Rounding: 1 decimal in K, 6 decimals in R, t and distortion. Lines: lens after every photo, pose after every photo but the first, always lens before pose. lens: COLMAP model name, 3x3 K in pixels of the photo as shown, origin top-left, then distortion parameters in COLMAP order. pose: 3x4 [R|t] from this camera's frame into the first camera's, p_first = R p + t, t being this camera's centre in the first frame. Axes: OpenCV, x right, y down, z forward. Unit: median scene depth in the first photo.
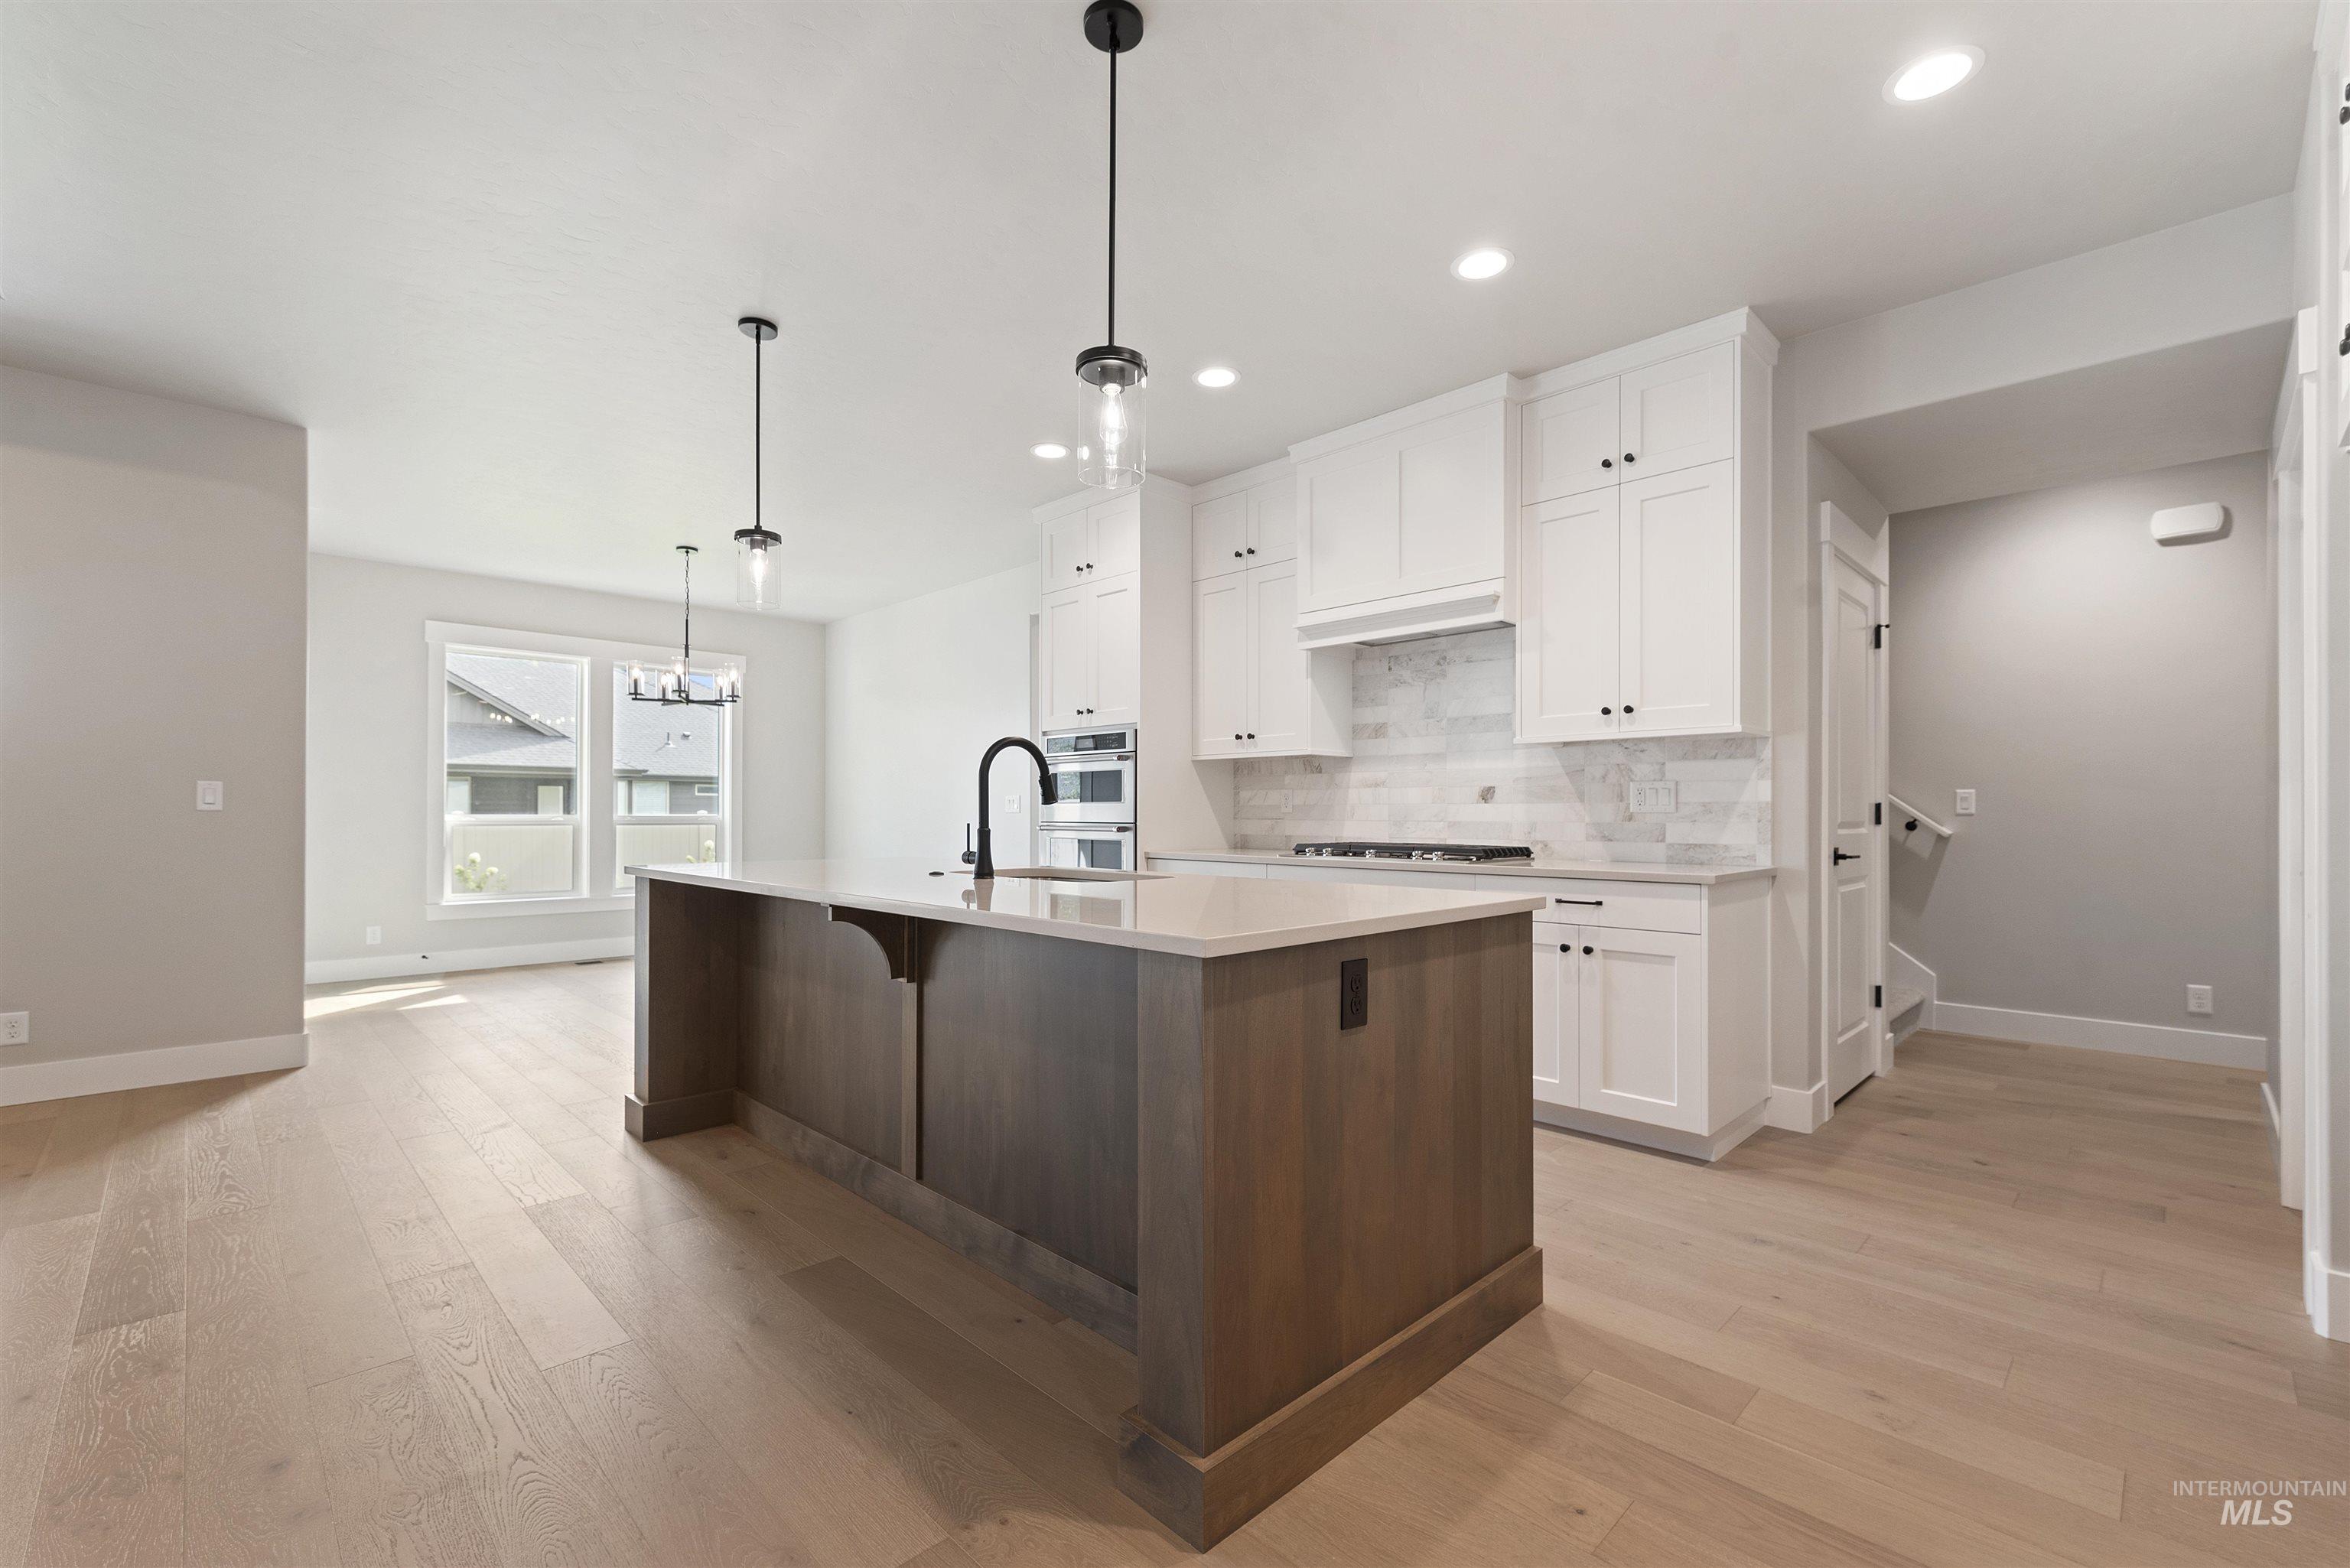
lens RADIAL K [[994.9, 0, 1186.9], [0, 994.9, 809.2], [0, 0, 1]] dist [0.005076, -0.002064]
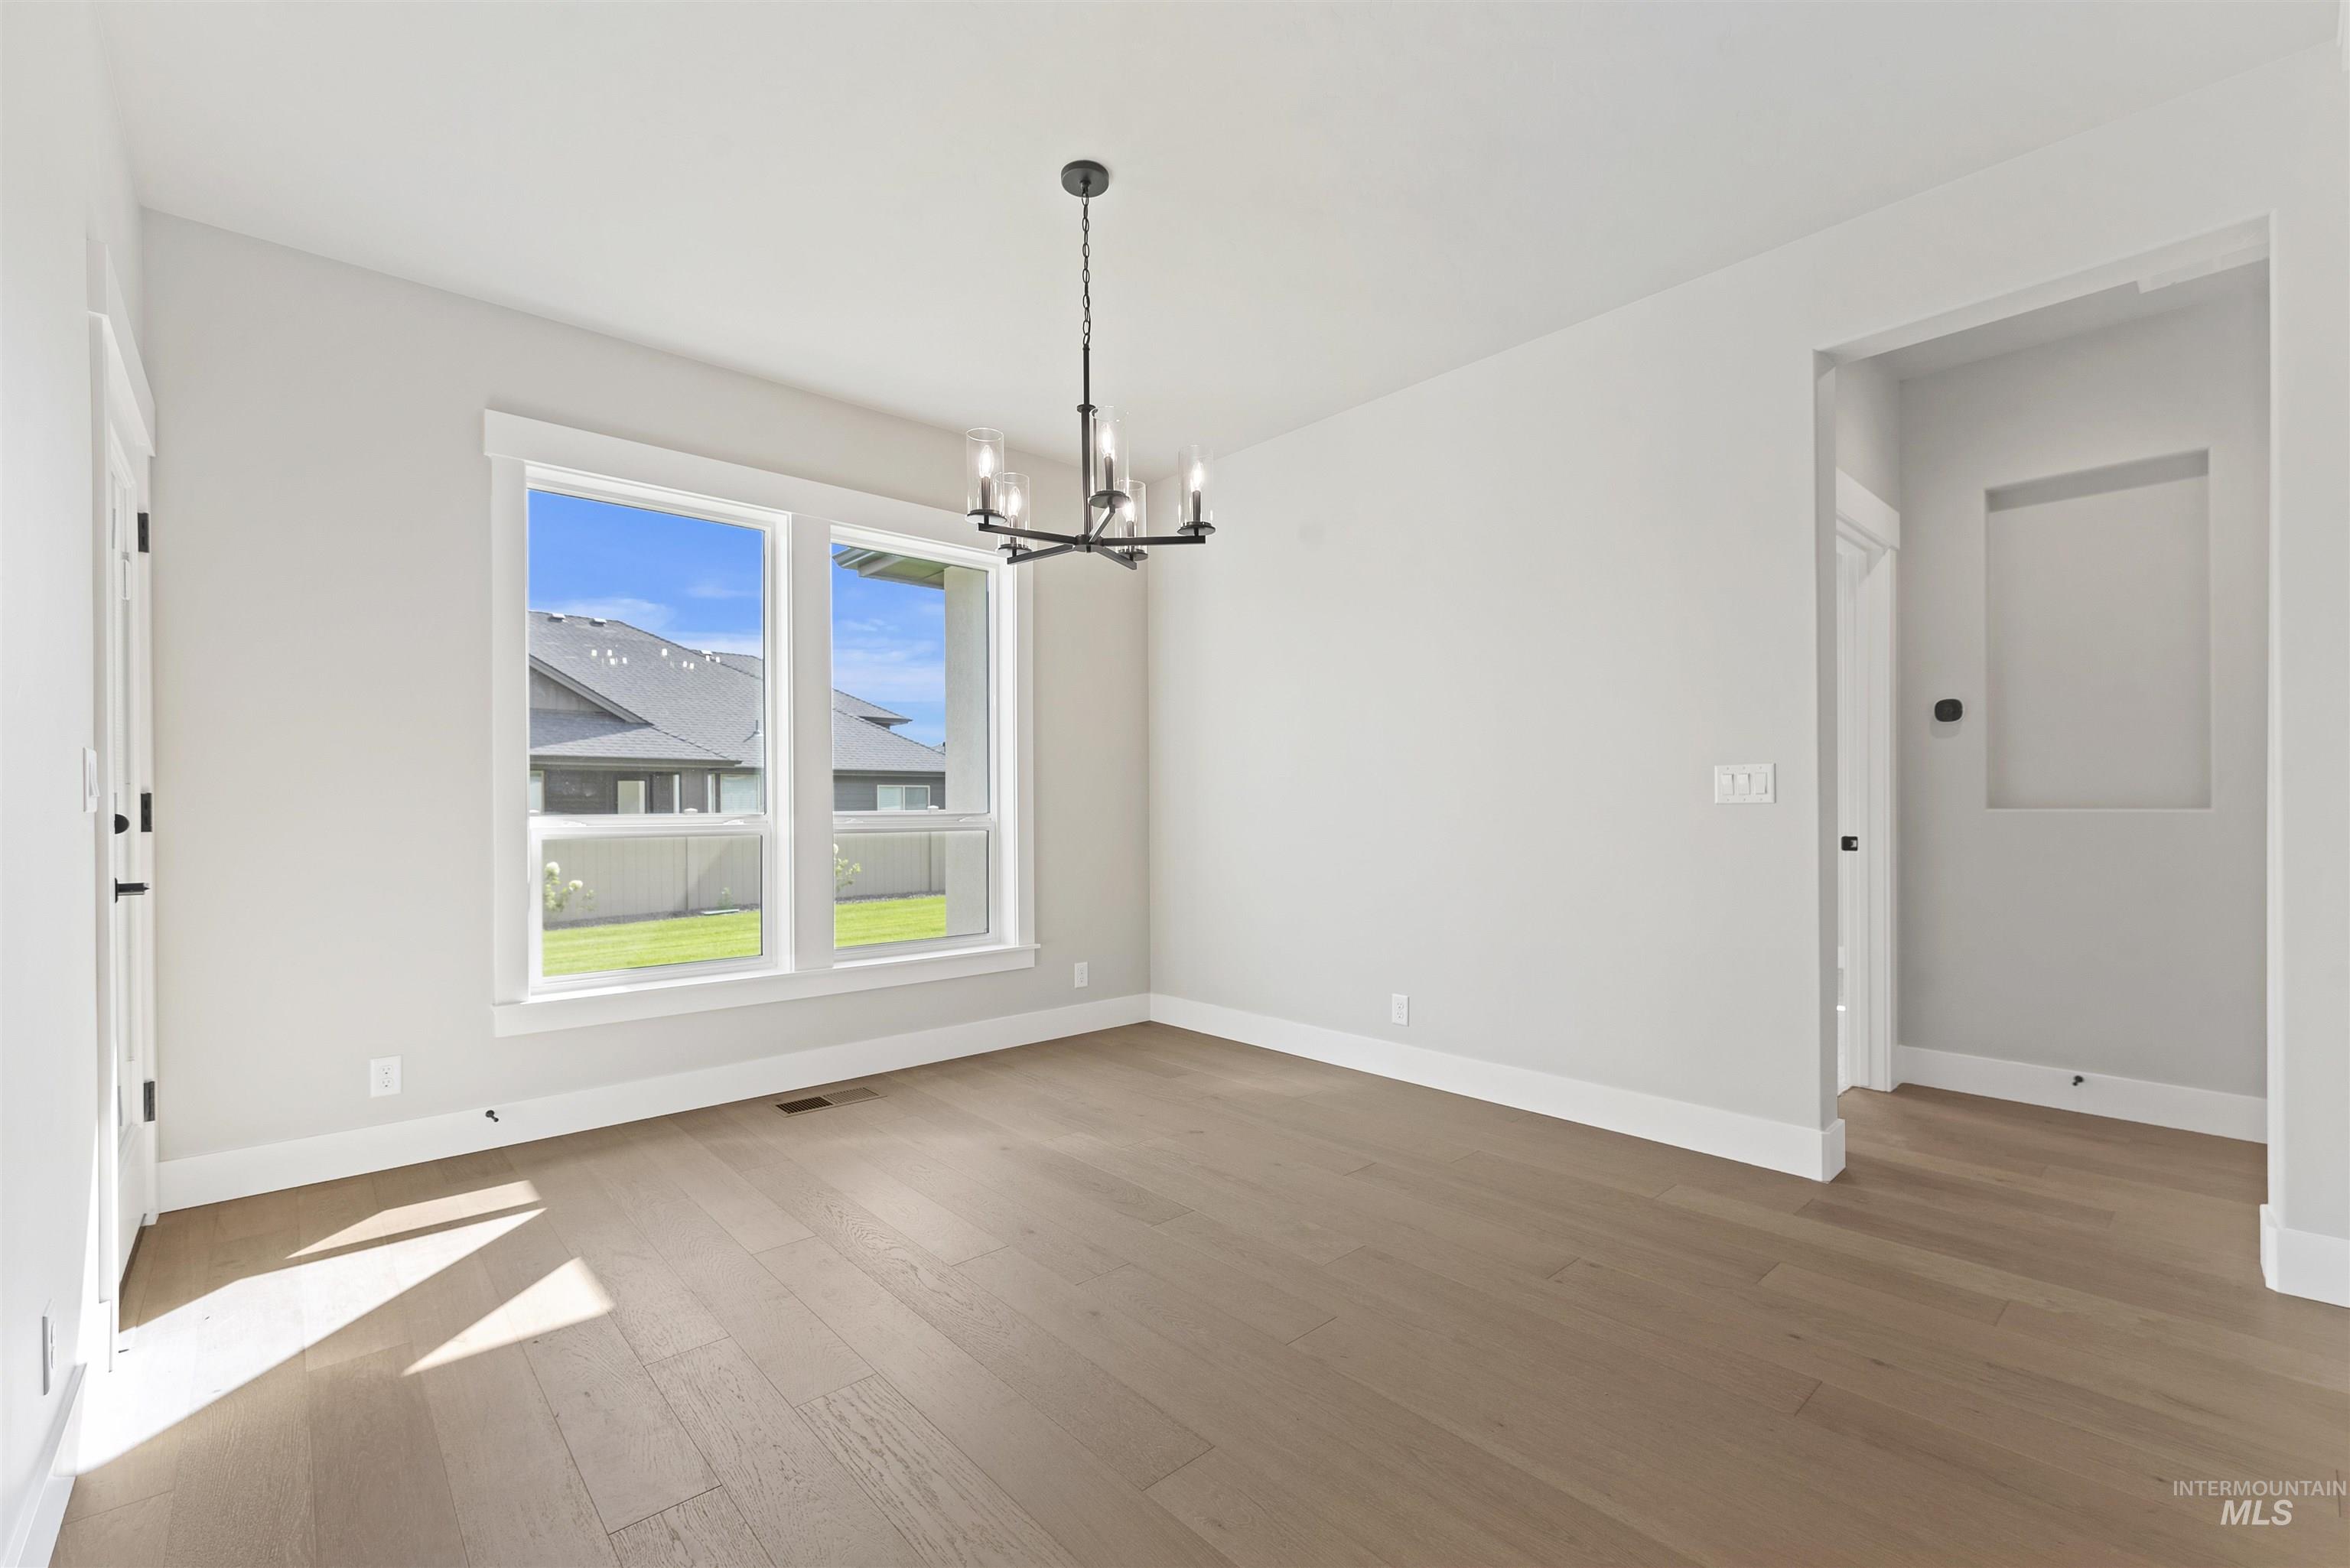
lens RADIAL K [[994.9, 0, 1183.8], [0, 994.9, 811.3], [0, 0, 1]] dist [0.005076, -0.002064]
pose [[0.998843, -0.007810, -0.047450, -0.637505], [0.008190, 0.999936, 0.007813, 0.002520], [0.047386, -0.008193, 0.998843, 0.840886]]
